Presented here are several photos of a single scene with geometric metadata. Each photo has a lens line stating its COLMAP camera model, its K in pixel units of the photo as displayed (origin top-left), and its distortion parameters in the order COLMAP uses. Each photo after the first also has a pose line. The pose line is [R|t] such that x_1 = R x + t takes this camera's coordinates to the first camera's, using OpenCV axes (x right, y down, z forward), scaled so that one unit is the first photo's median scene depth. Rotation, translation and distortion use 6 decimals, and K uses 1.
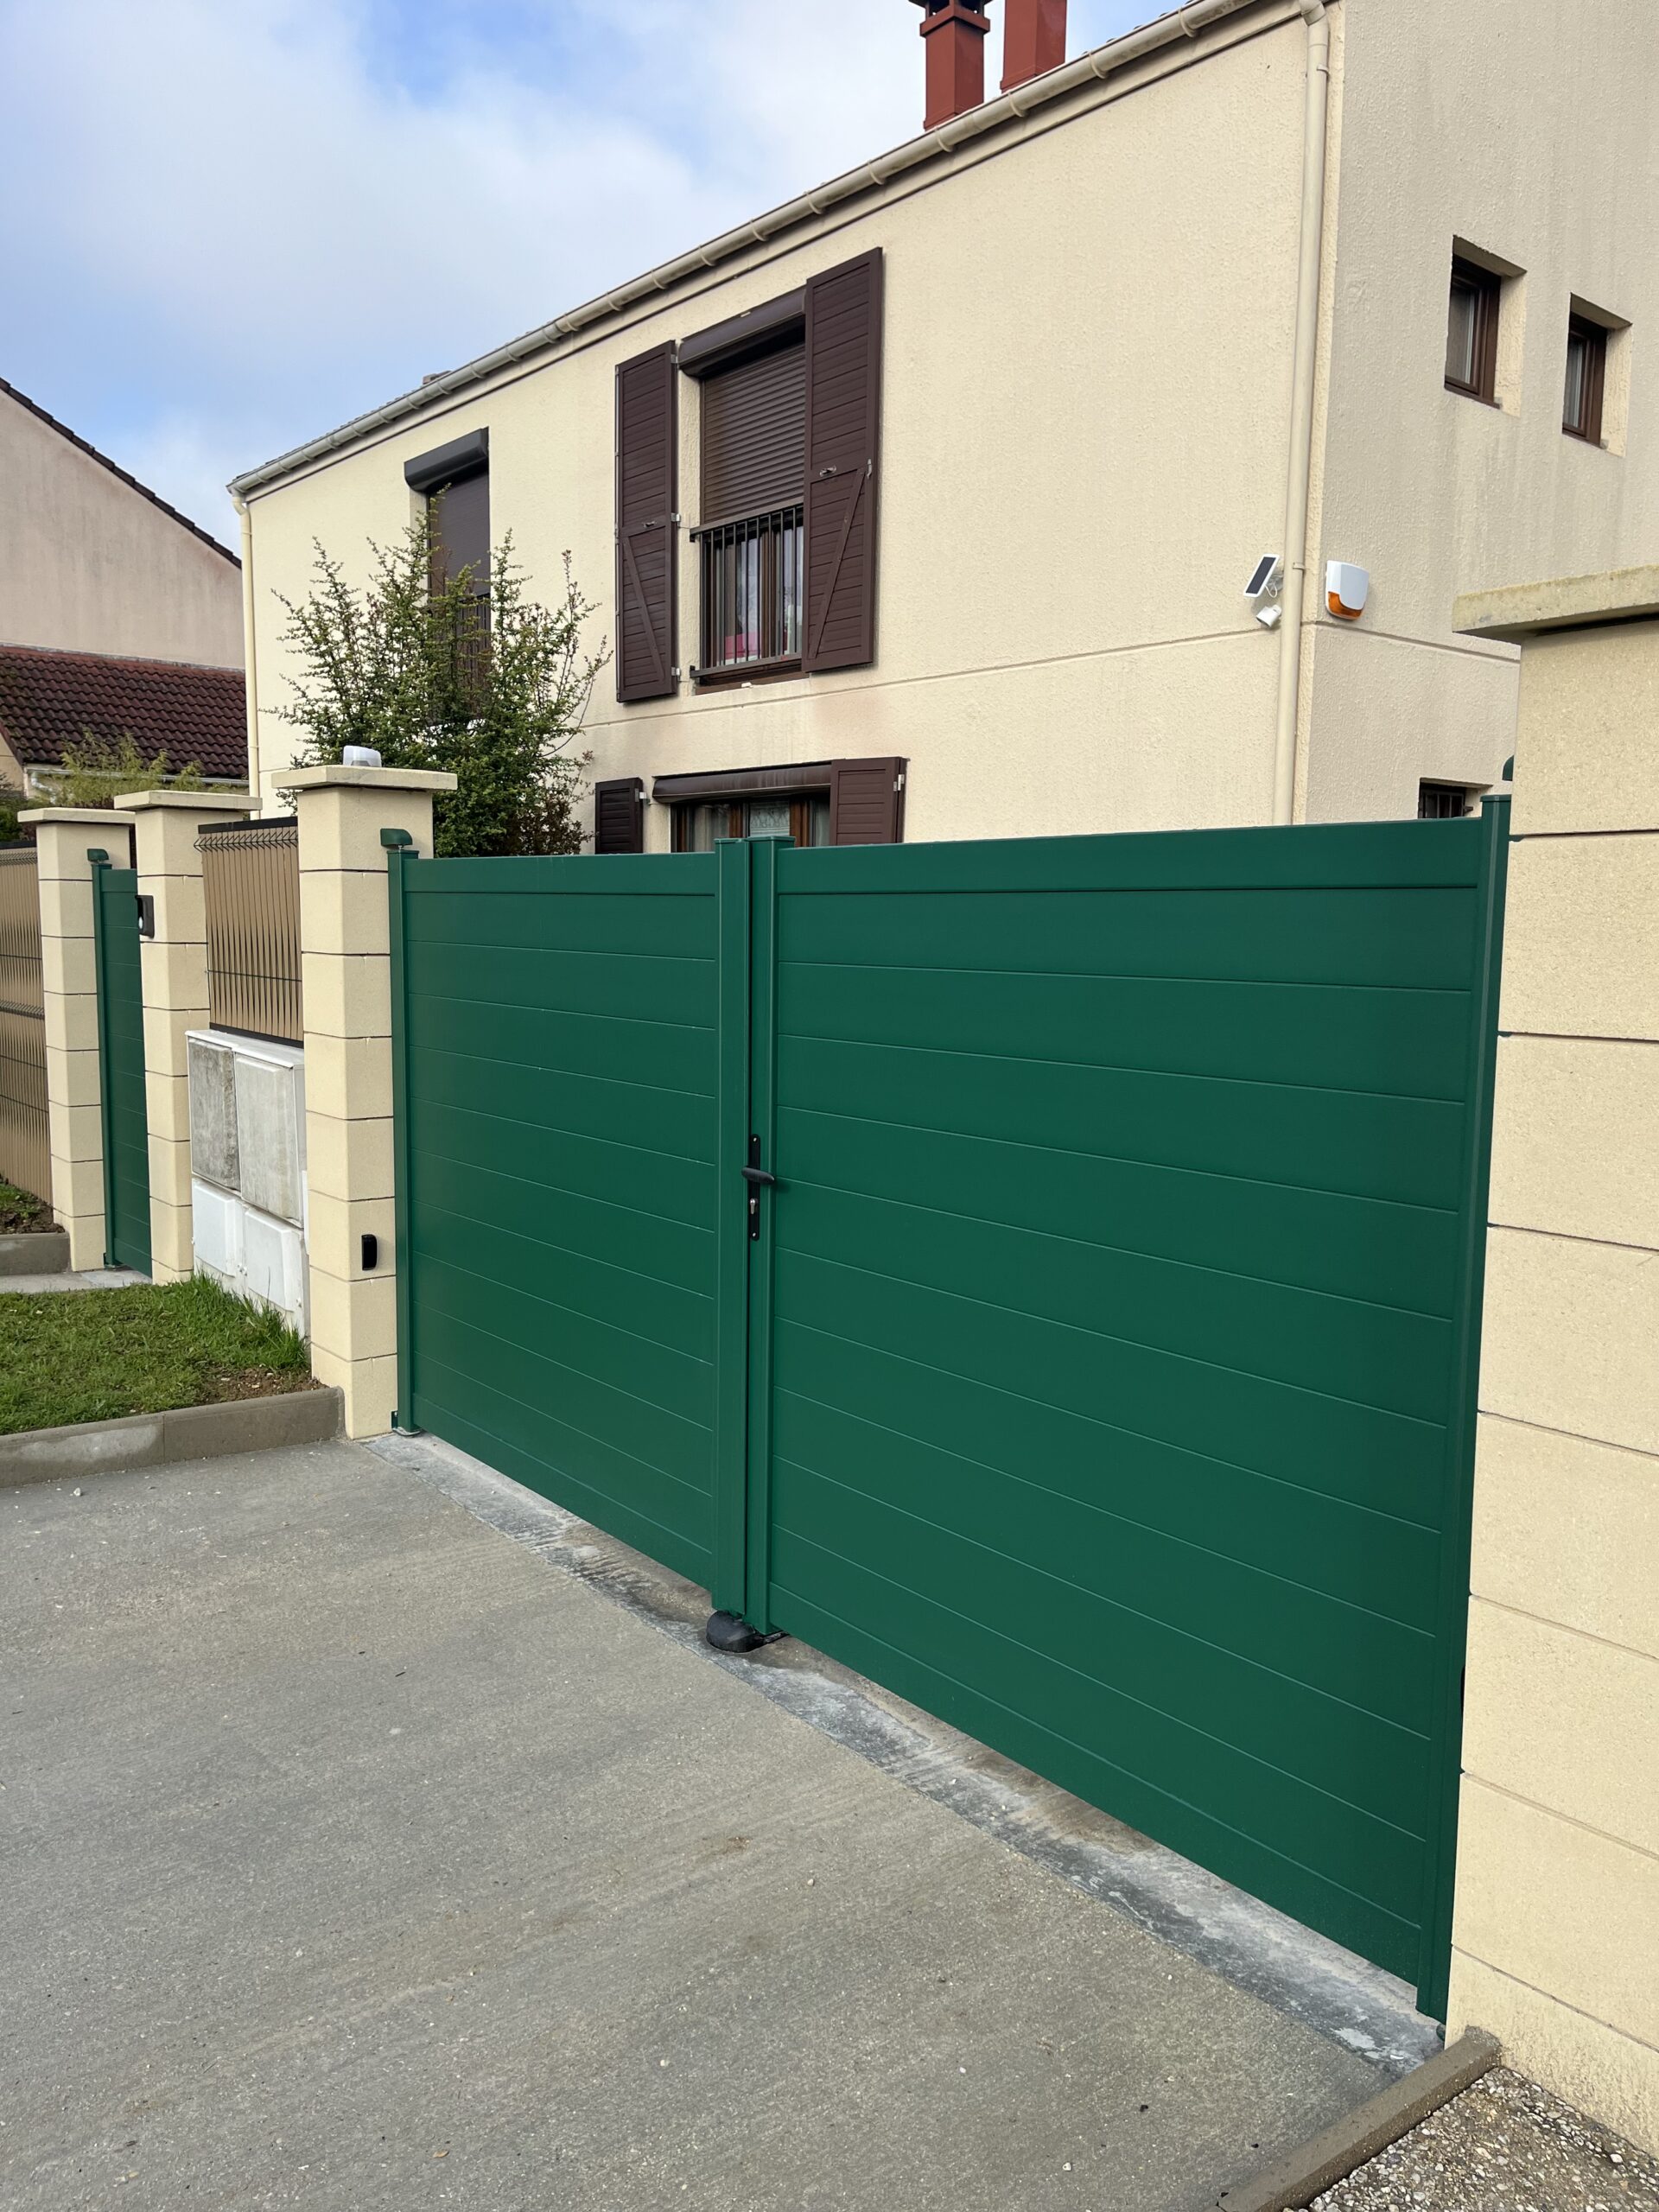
lens RADIAL K [[1718.4, 0, 829.5], [0, 1718.4, 1106.0], [0, 0, 1]] dist [0.052731, -0.062260]
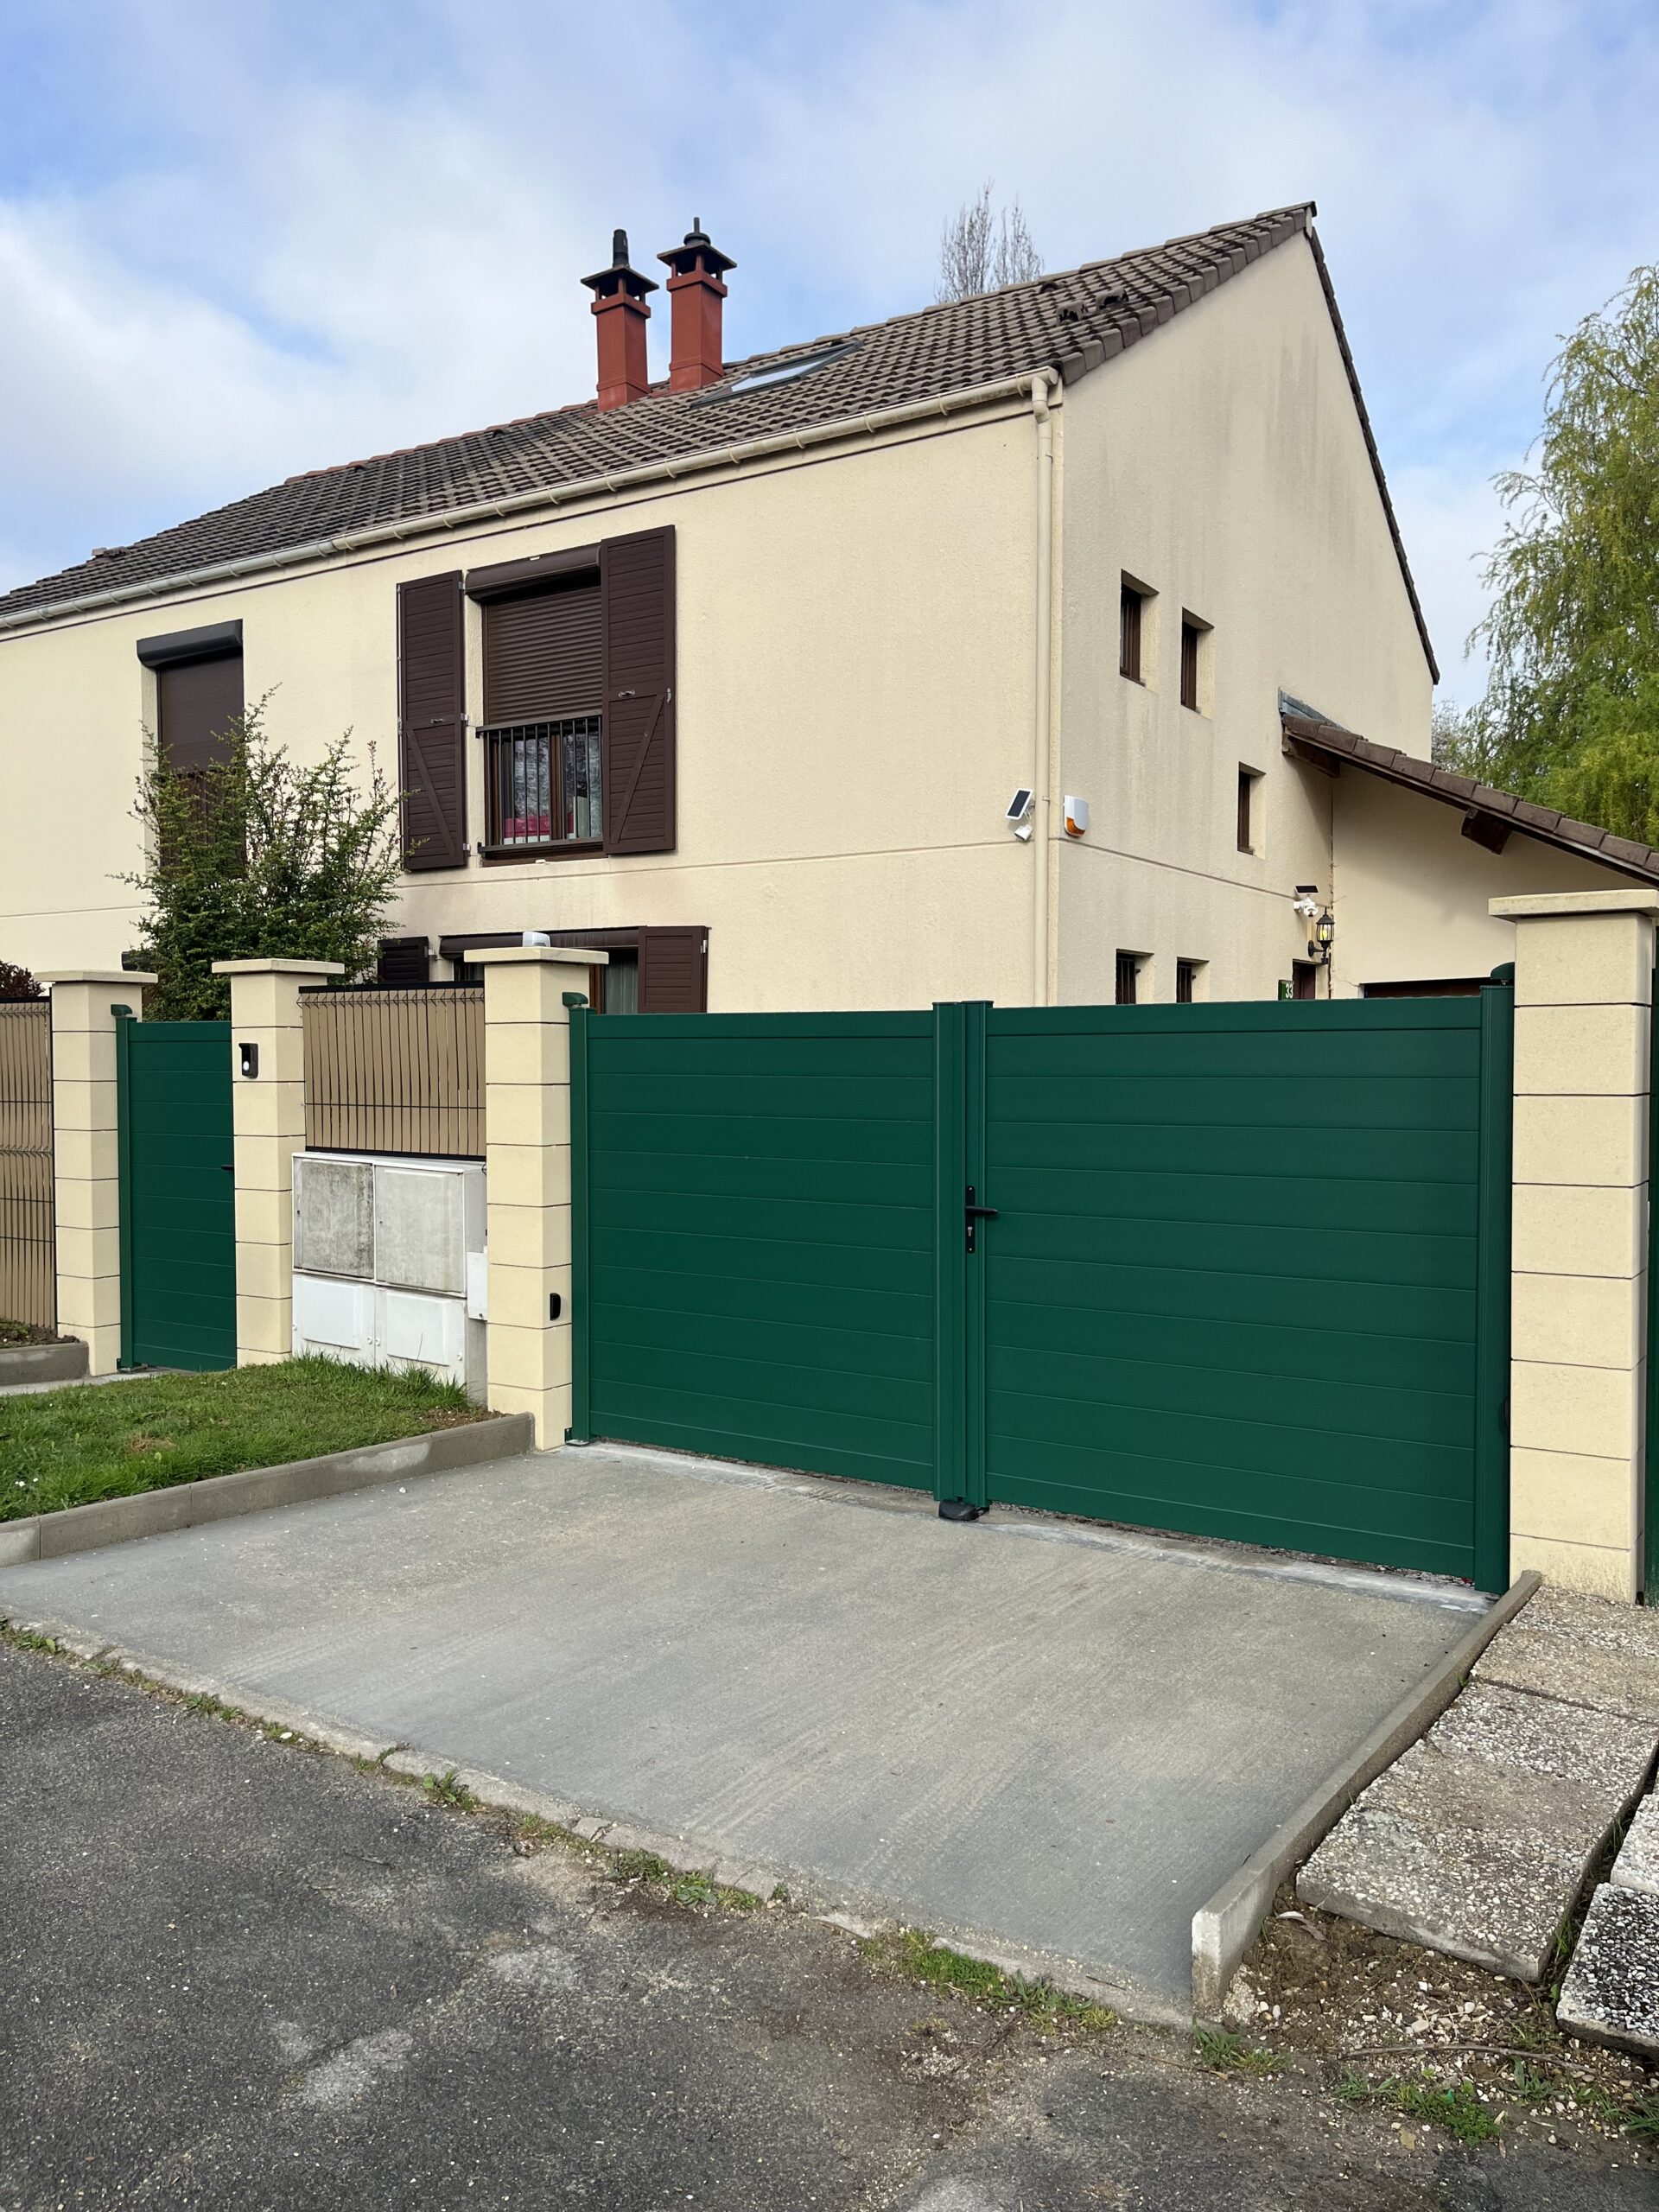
lens RADIAL K [[1745.3, 0, 829.5], [0, 1745.3, 1106.0], [0, 0, 1]] dist [0.065094, -0.101966]
pose [[0.949361, -0.022193, 0.313402, -0.336822], [0.047895, 0.996066, -0.074552, 0.028729], [-0.310515, 0.085787, 0.946690, -0.248716]]
